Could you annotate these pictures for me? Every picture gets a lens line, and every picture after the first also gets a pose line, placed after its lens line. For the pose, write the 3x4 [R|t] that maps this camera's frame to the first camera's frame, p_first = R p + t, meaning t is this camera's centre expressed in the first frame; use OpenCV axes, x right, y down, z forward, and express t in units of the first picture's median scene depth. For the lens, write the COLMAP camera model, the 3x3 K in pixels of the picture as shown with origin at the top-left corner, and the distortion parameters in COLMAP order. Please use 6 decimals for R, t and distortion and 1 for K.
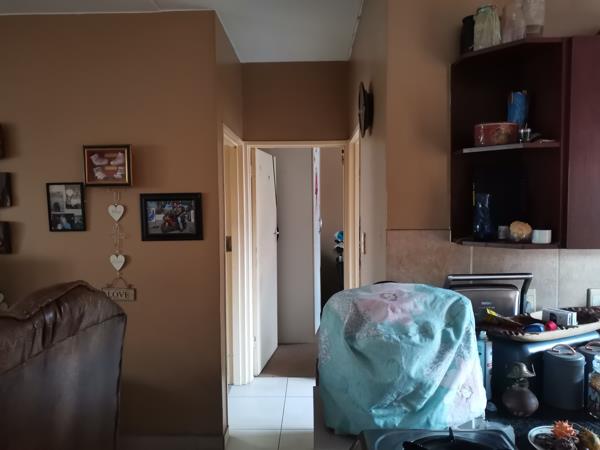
lens RADIAL K [[451.2, 0, 299.9], [0, 451.2, 225.9], [0, 0, 1]] dist [0.012234, -0.002579]
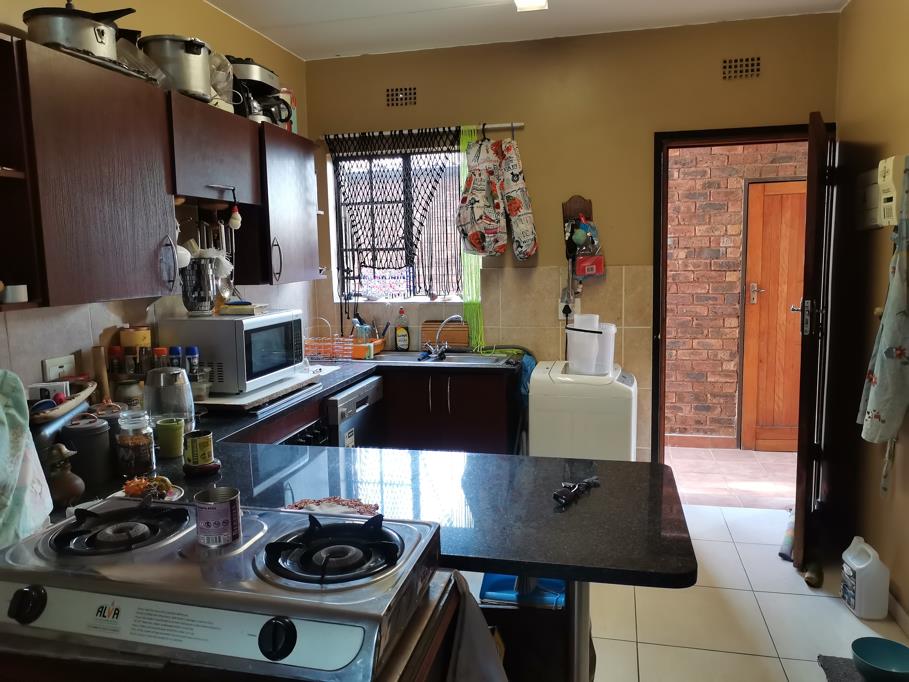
lens RADIAL K [[683.5, 0, 453.3], [0, 683.5, 338.5], [0, 0, 1]] dist [0.012234, -0.002579]
pose [[0.215501, -0.118040, 0.969343, -0.267306], [0.076141, 0.991676, 0.103832, 0.020299], [-0.973531, 0.051431, 0.222695, 0.009931]]
